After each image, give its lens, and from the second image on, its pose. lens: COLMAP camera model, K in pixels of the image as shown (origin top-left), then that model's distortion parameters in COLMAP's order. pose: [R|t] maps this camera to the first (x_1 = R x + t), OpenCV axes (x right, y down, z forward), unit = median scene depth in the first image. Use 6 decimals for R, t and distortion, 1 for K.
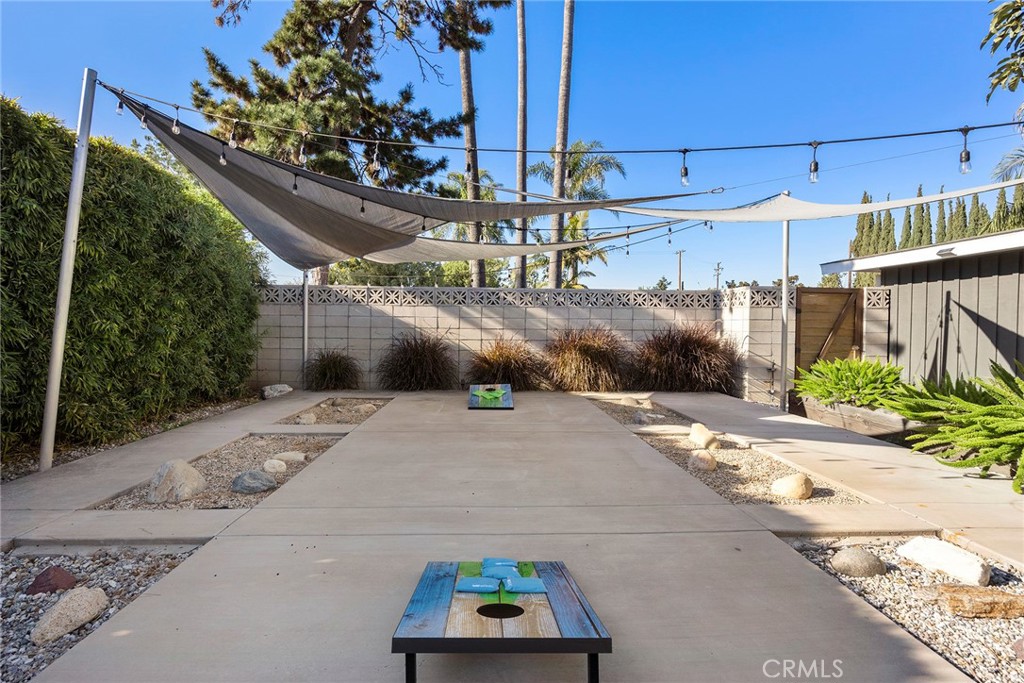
lens RADIAL K [[482.4, 0, 506.7], [0, 482.4, 336.7], [0, 0, 1]] dist [-0.003611, -0.000894]
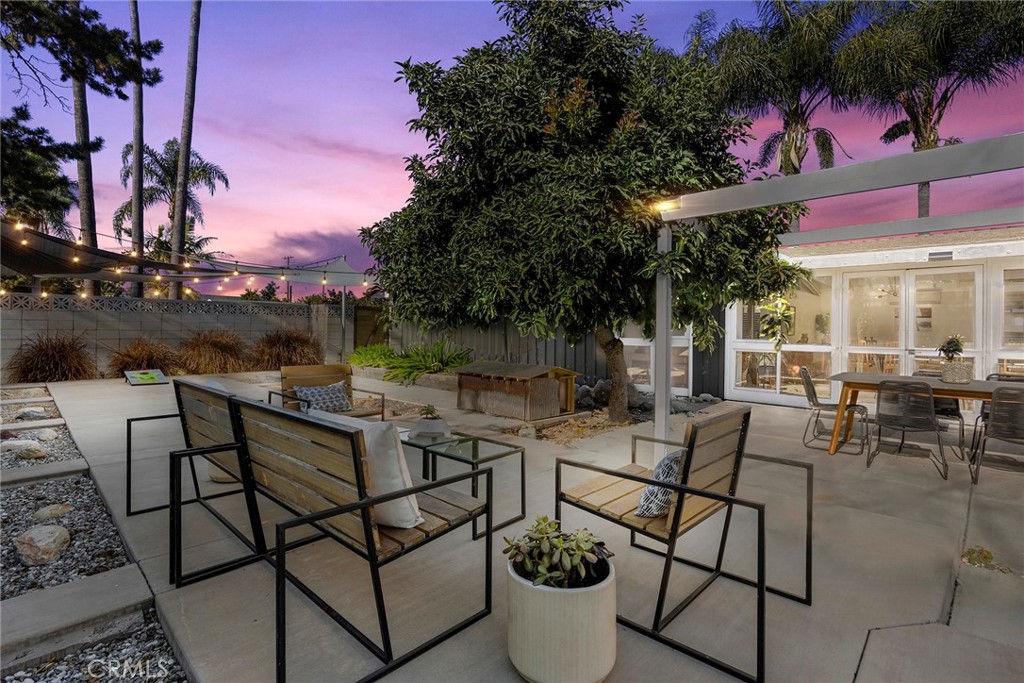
lens RADIAL K [[482.4, 0, 506.7], [0, 482.4, 336.7], [0, 0, 1]] dist [-0.003611, -0.000894]
pose [[0.713308, -0.003645, 0.700842, -0.188035], [0.008580, 0.999957, -0.003532, 0.014482], [-0.700799, 0.008533, 0.713308, -0.525989]]
